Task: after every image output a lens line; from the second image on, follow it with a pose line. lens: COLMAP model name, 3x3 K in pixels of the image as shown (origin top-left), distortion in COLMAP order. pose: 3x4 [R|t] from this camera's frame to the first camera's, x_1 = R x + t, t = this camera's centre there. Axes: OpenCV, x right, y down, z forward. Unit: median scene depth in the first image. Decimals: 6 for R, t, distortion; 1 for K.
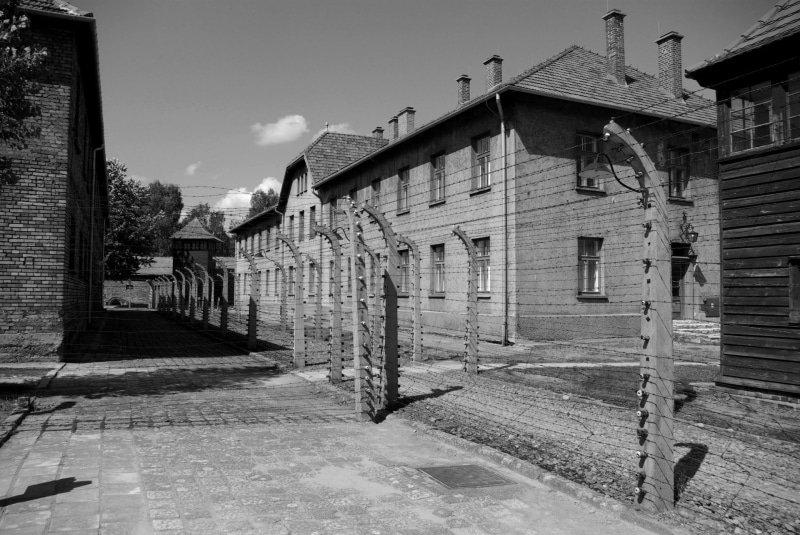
lens RADIAL K [[629.0, 0, 400.0], [0, 629.0, 267.5], [0, 0, 1]] dist [-0.100076, 0.069526]
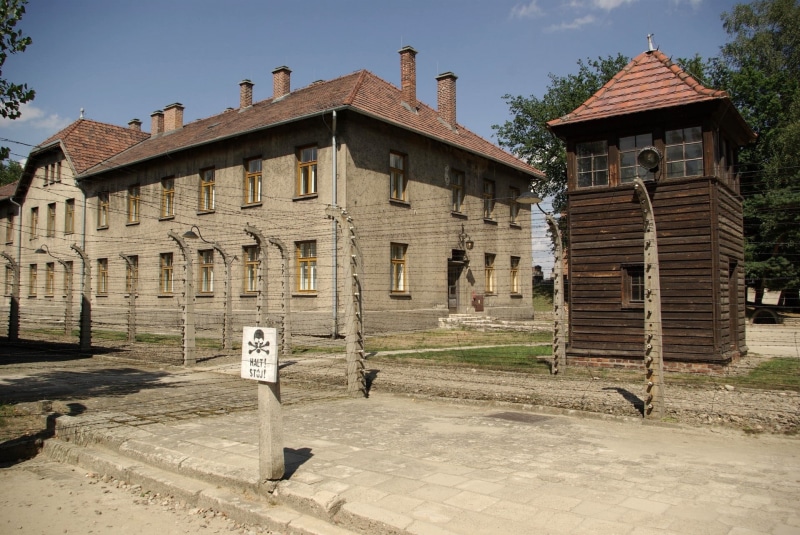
lens RADIAL K [[629.0, 0, 400.0], [0, 629.0, 267.5], [0, 0, 1]] dist [-0.100076, 0.069526]
pose [[0.886444, 0.014177, 0.462618, -0.209741], [-0.012857, 0.999899, -0.006006, 0.003312], [-0.462656, -0.000624, 0.886538, -0.030359]]
